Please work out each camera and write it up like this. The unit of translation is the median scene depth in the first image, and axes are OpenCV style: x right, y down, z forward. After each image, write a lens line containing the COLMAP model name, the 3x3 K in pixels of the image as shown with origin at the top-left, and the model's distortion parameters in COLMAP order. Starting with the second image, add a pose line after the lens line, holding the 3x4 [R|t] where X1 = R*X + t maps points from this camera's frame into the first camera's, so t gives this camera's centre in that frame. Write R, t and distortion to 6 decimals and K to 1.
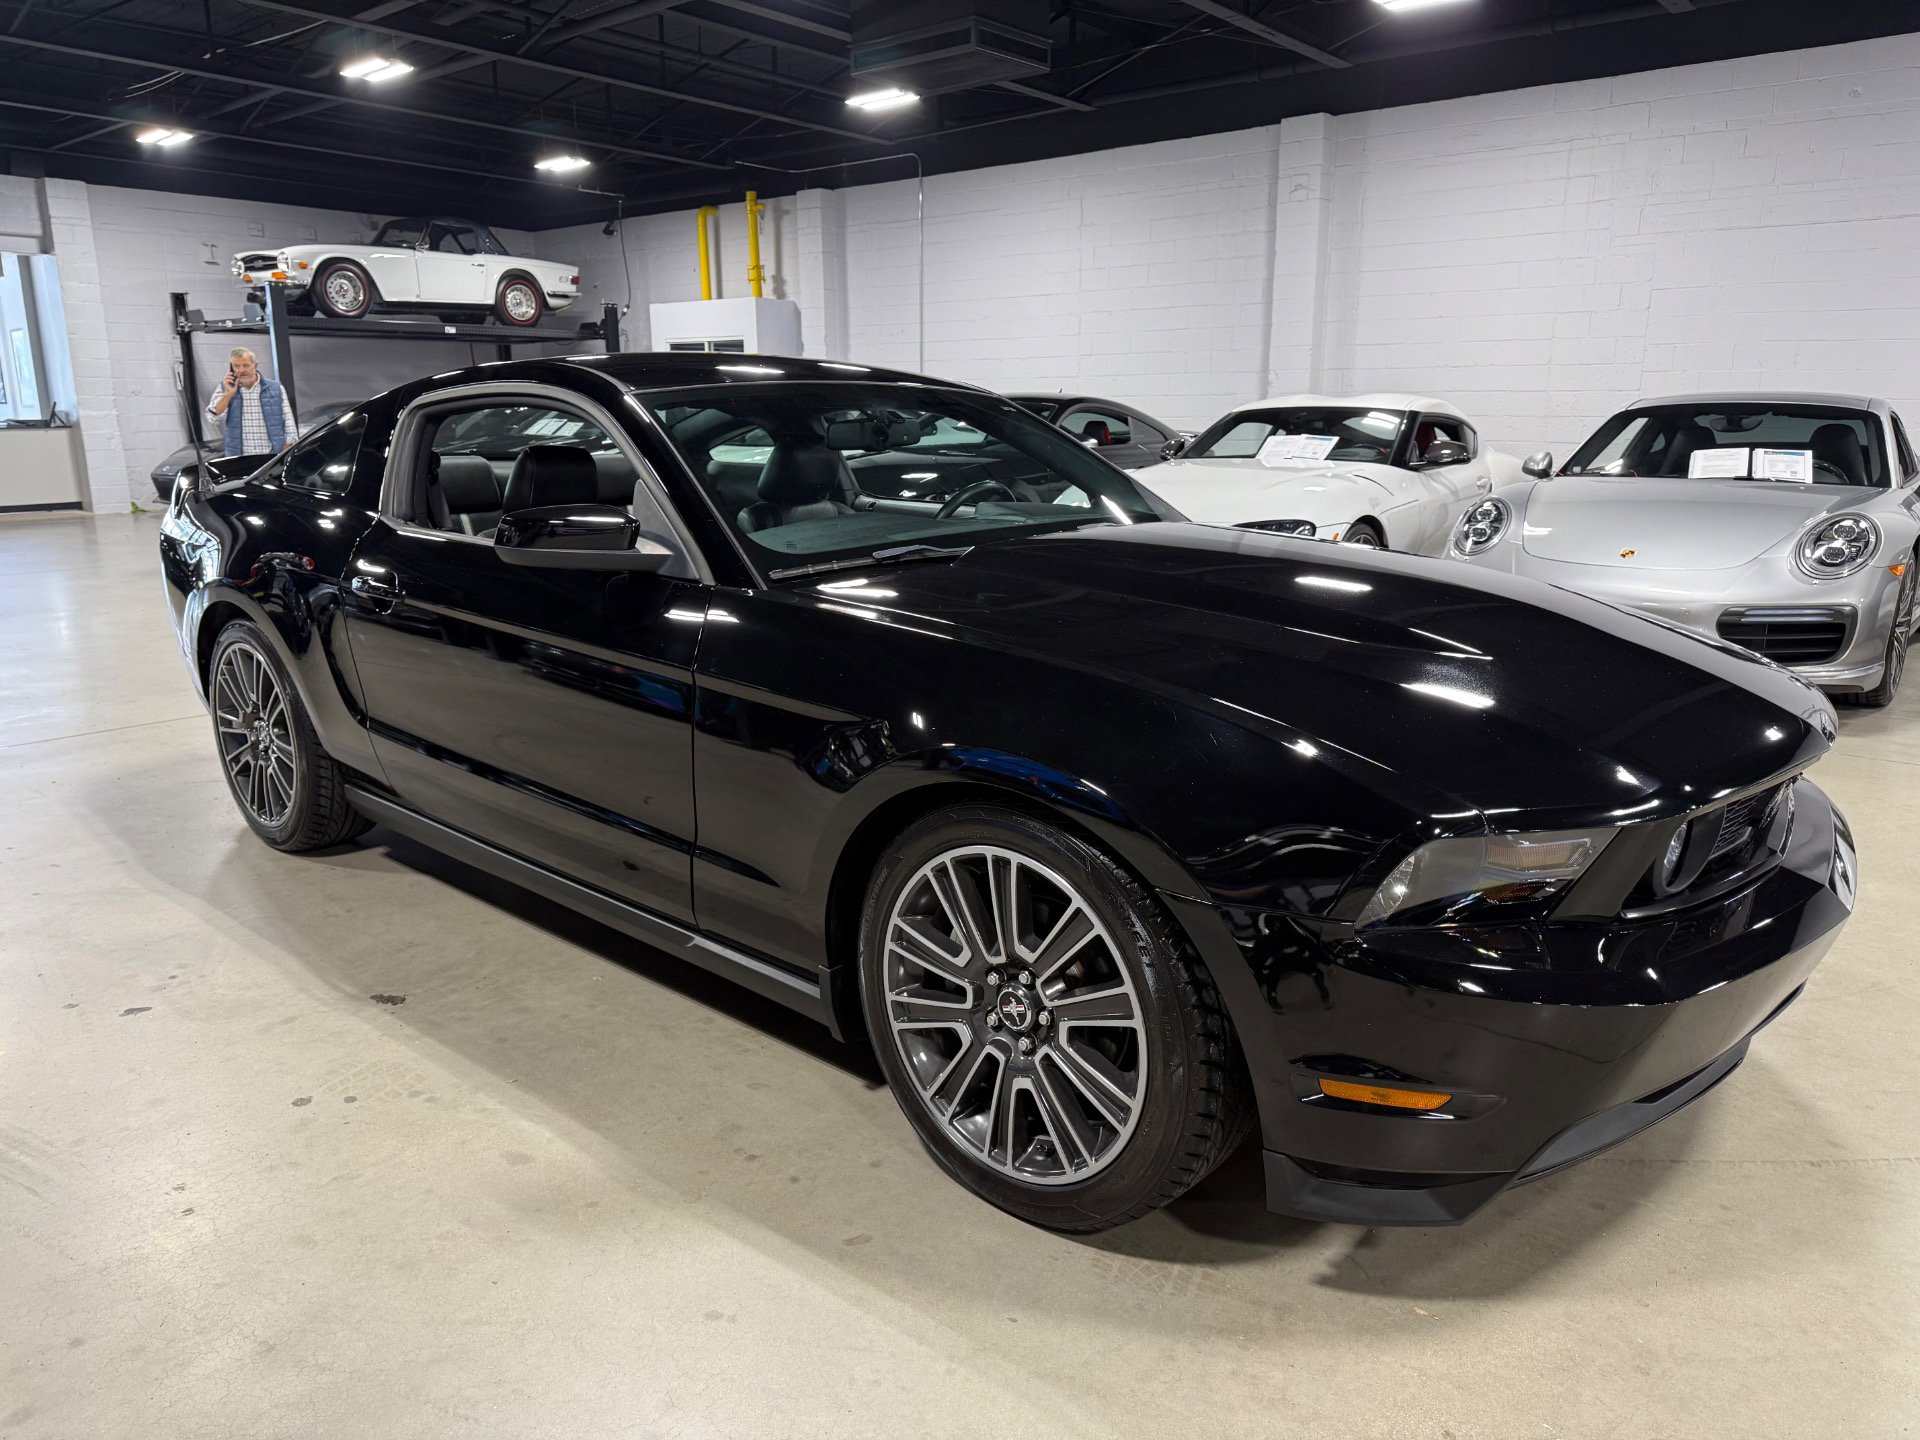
lens RADIAL K [[1351.1, 0, 954.4], [0, 1351.1, 710.1], [0, 0, 1]] dist [0.009667, -0.003445]
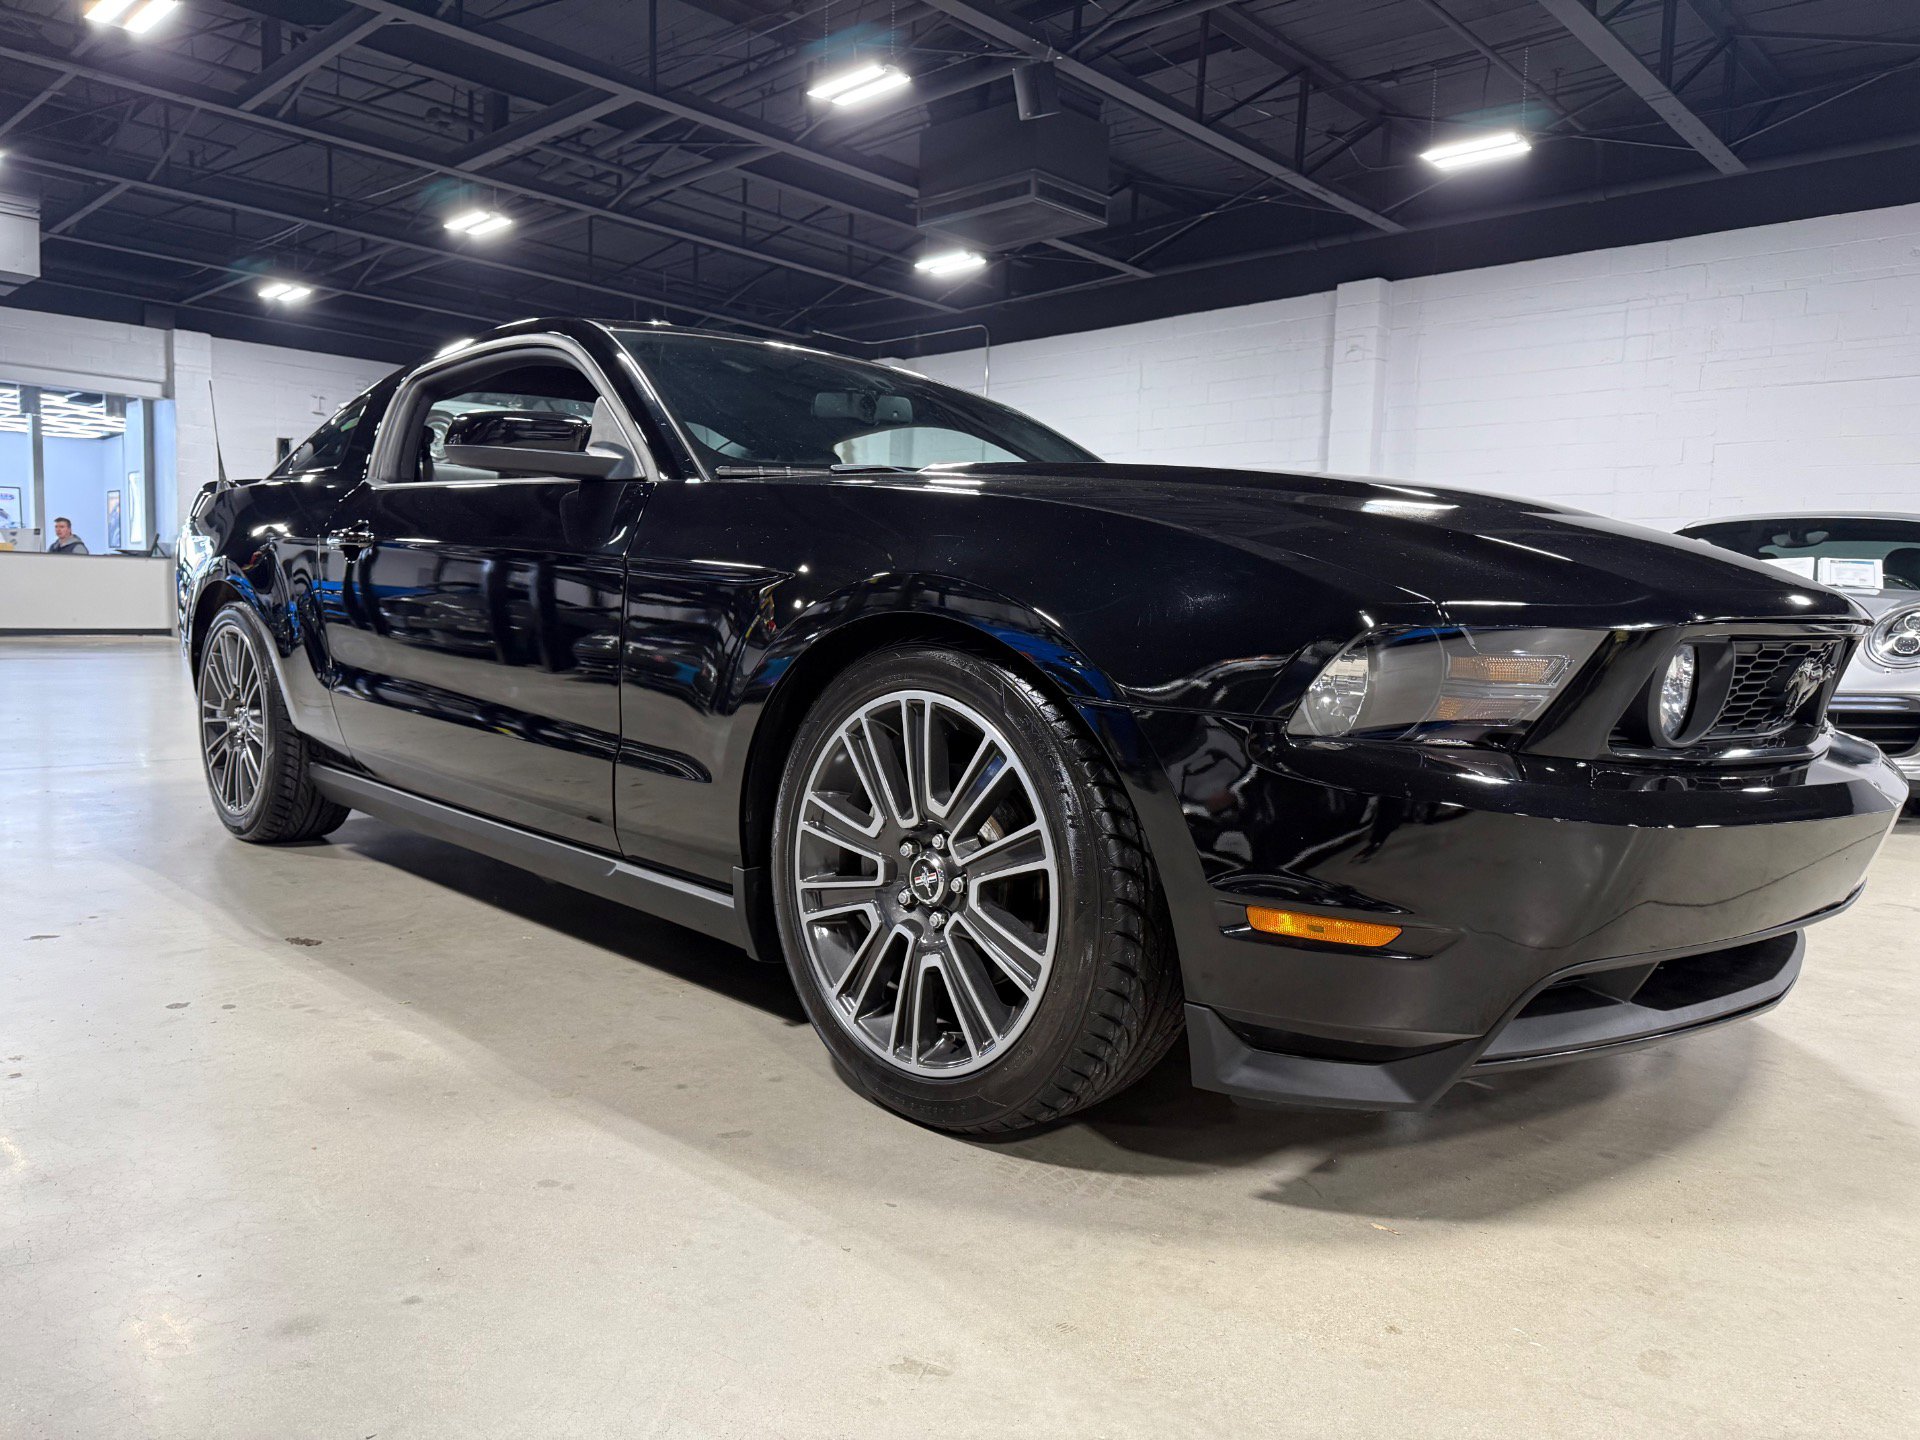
lens RADIAL K [[1347.8, 0, 947.5], [0, 1347.8, 722.2], [0, 0, 1]] dist [0.011579, -0.005023]
pose [[0.997556, 0.035162, -0.060382, 0.106157], [-0.043240, 0.989464, -0.138172, 0.235993], [0.054887, 0.140445, 0.988566, 0.105208]]
